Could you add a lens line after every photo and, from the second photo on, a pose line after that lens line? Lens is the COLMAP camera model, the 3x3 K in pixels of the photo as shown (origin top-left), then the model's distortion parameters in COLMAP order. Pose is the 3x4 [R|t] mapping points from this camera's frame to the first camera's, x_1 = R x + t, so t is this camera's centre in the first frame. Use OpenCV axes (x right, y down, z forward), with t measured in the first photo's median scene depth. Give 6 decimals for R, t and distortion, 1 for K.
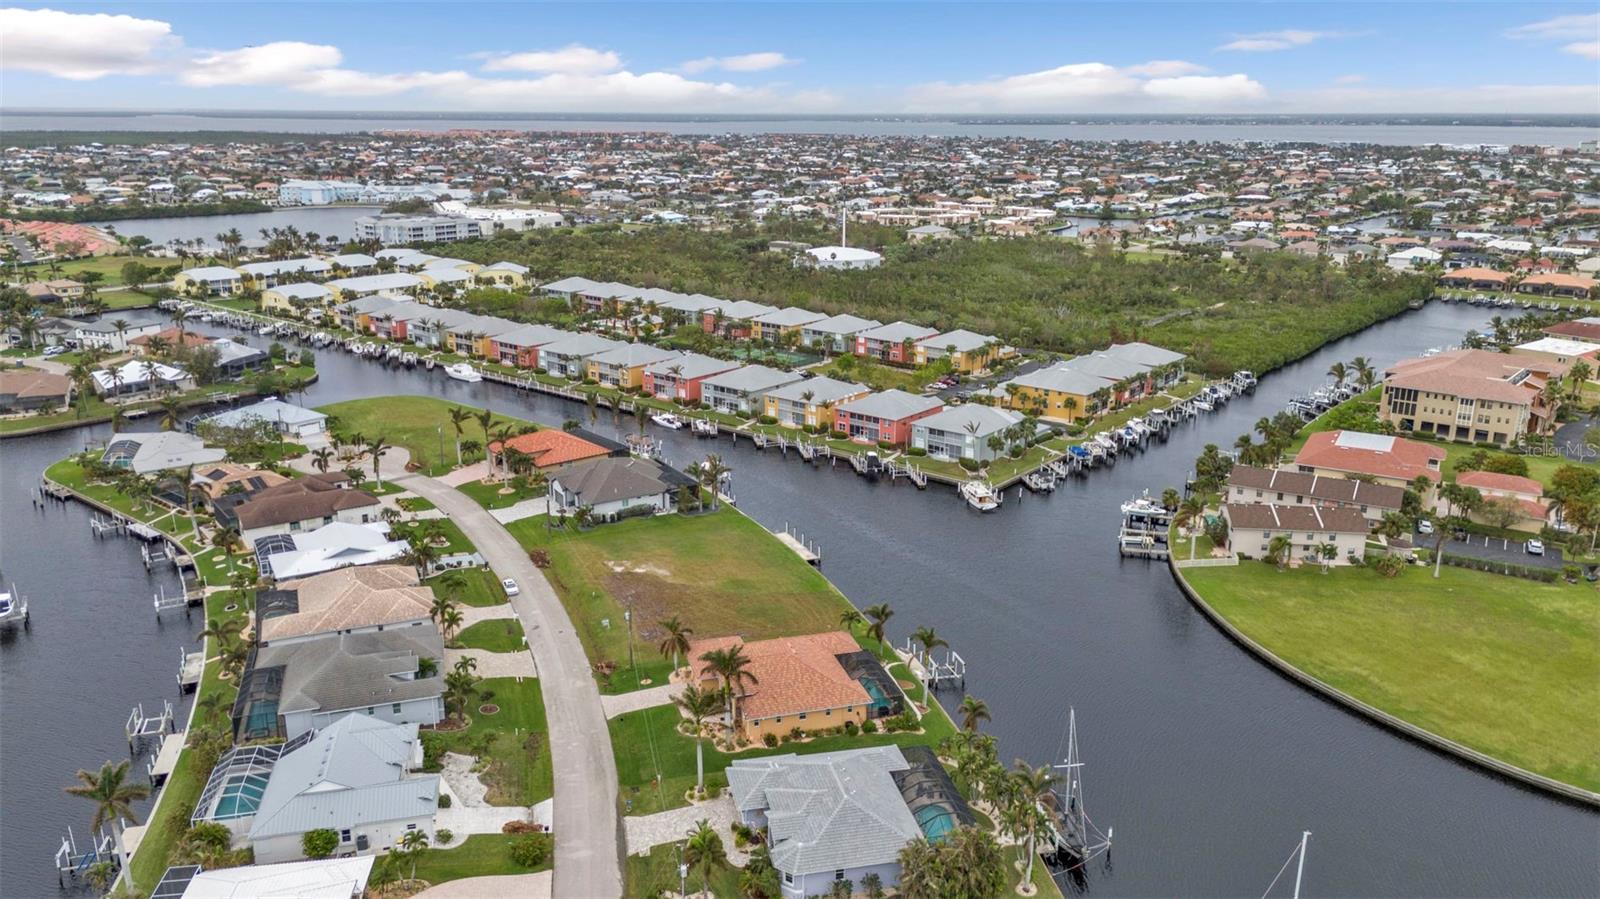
lens RADIAL K [[1173.2, 0, 797.1], [0, 1173.2, 447.8], [0, 0, 1]] dist [0.075467, -0.072139]
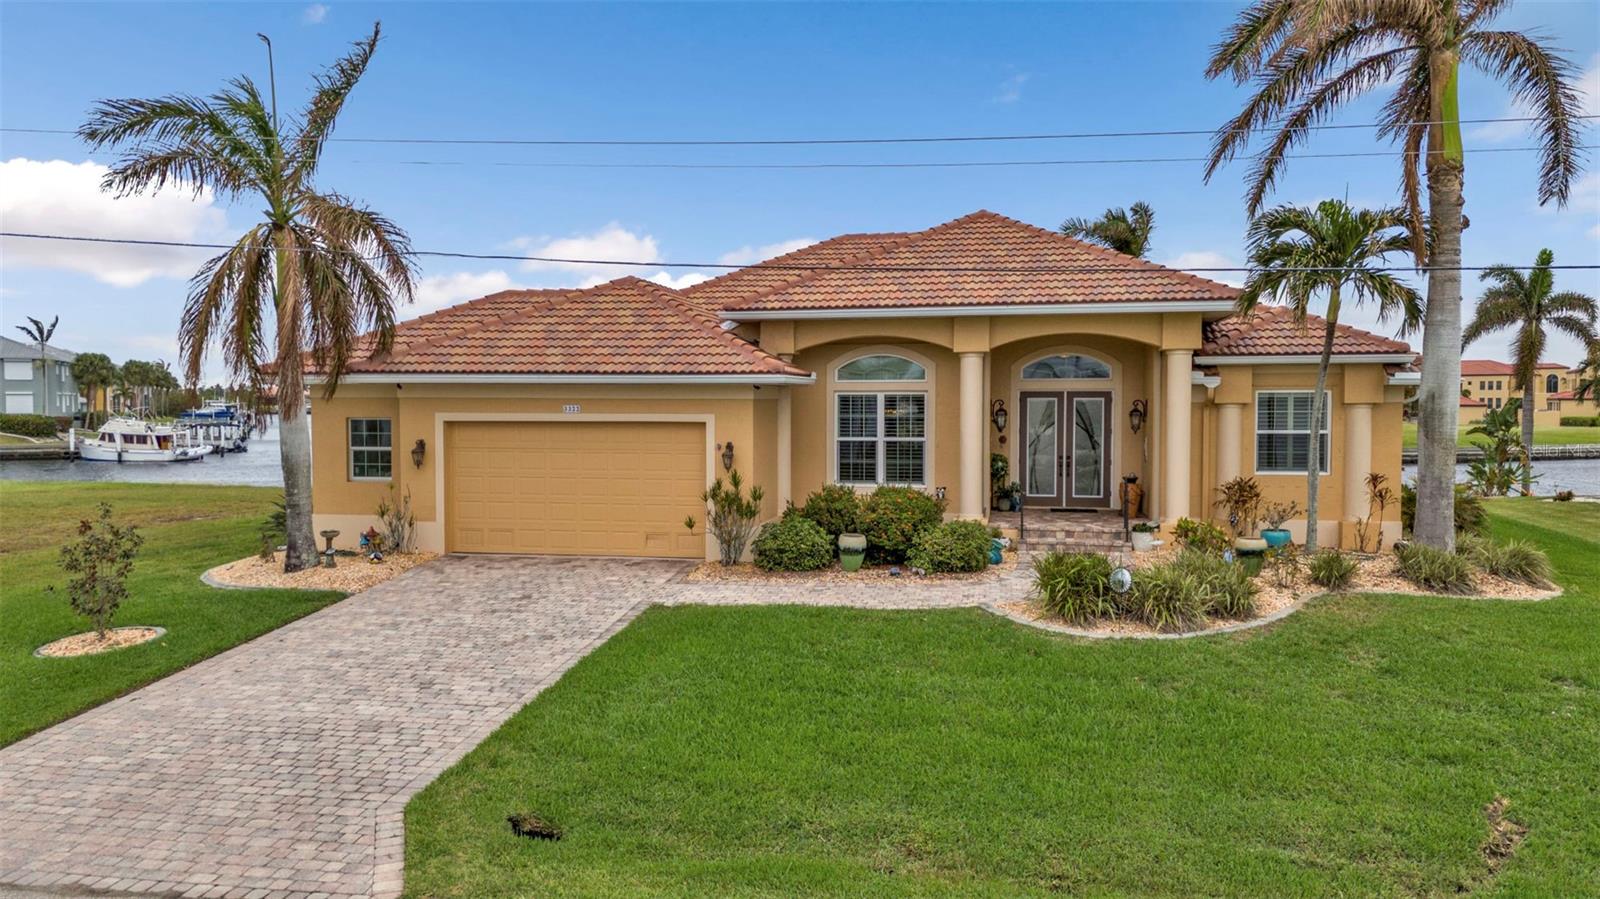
lens RADIAL K [[1173.2, 0, 800.8], [0, 1173.2, 458.6], [0, 0, 1]] dist [0.075467, -0.072139]
pose [[0.445396, -0.046777, 0.894111, -0.118801], [0.247535, 0.966143, -0.072762, 0.126170], [-0.860435, 0.253732, 0.441895, 0.548969]]
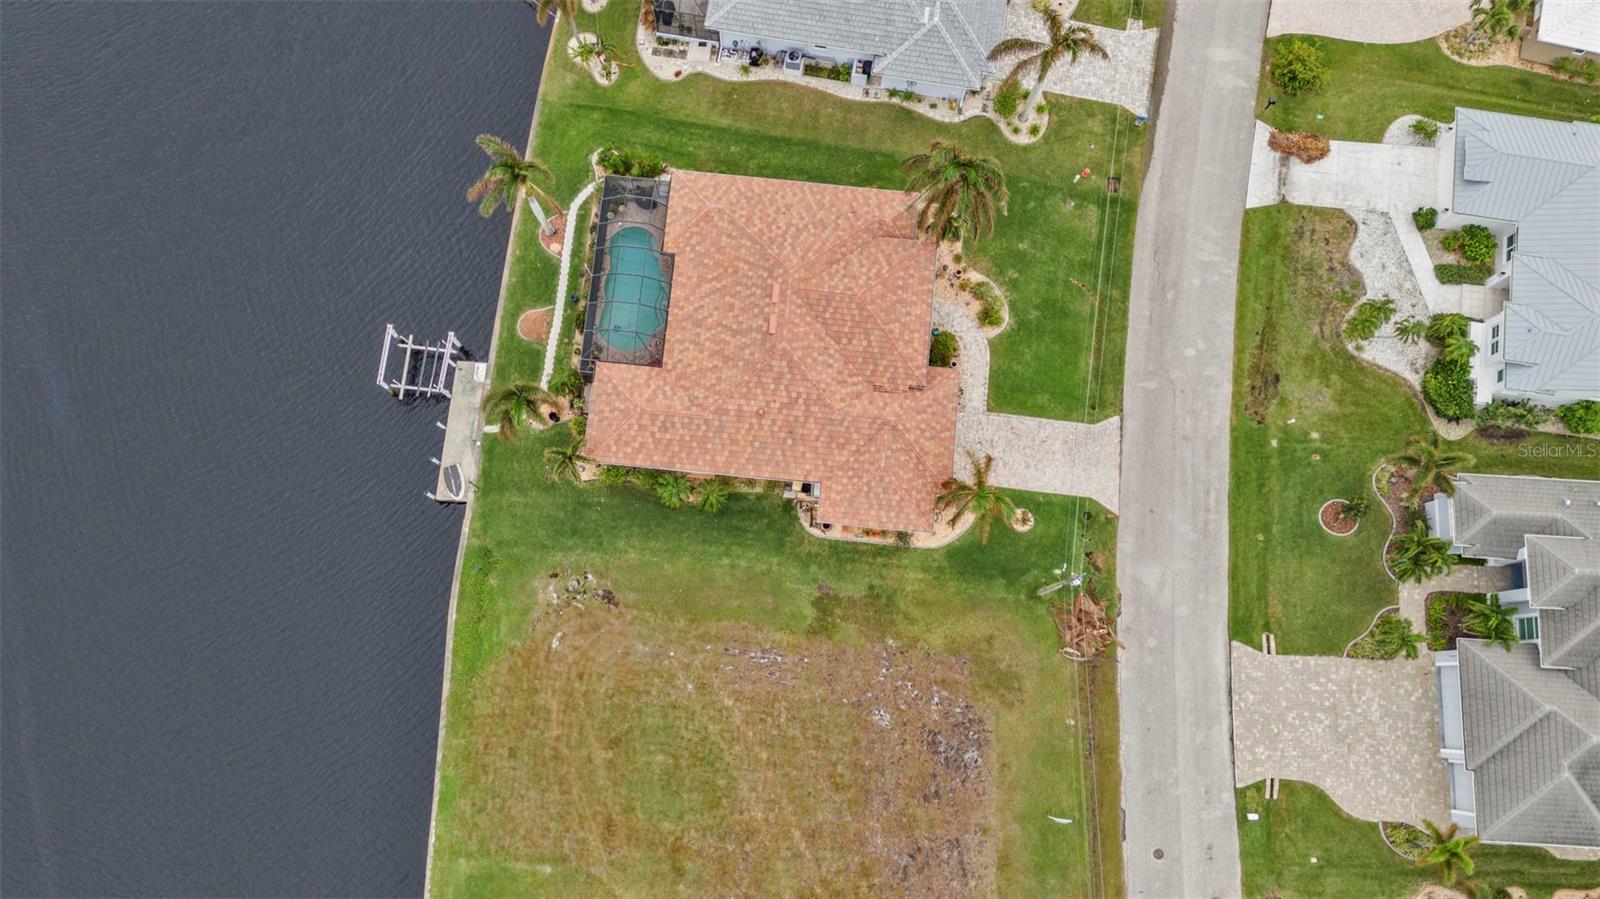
lens RADIAL K [[1173.2, 0, 807.9], [0, 1173.2, 462.5], [0, 0, 1]] dist [0.075467, -0.072139]
pose [[-0.930172, -0.363081, 0.054338, -0.038973], [0.078799, -0.052892, 0.995486, -0.177490], [-0.358568, 0.930255, 0.077809, 0.595112]]
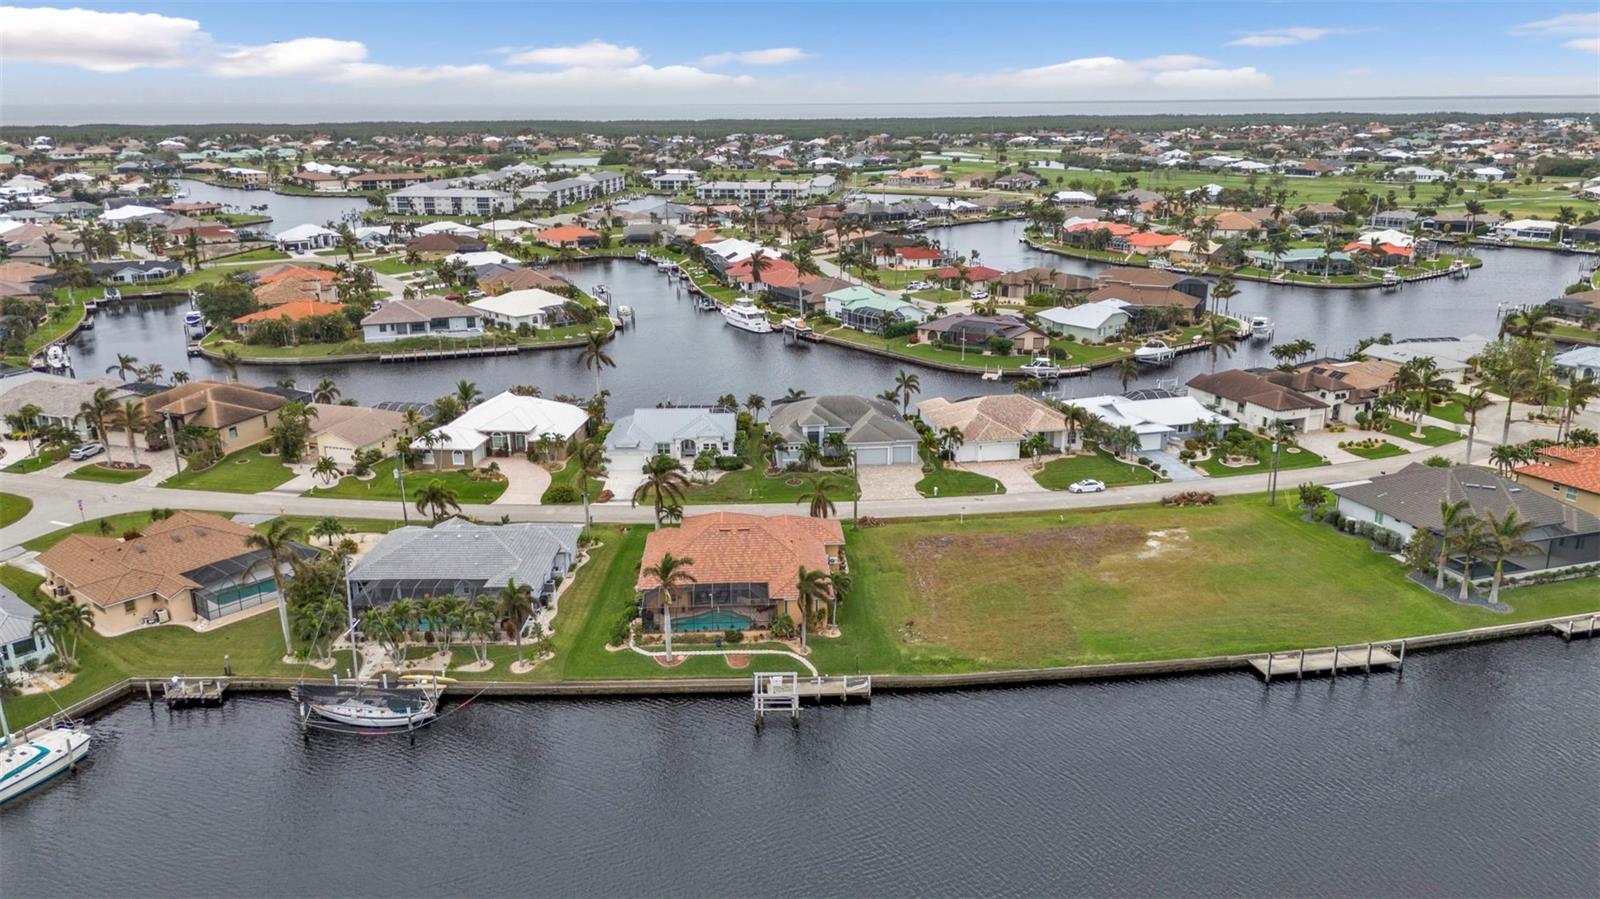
lens RADIAL K [[1173.2, 0, 804.1], [0, 1173.2, 437.1], [0, 0, 1]] dist [0.075467, -0.072139]
pose [[-0.225759, 0.276442, -0.934137, 0.438186], [-0.258462, 0.907532, 0.331033, -0.104236], [0.939271, 0.316172, -0.133434, 0.666393]]
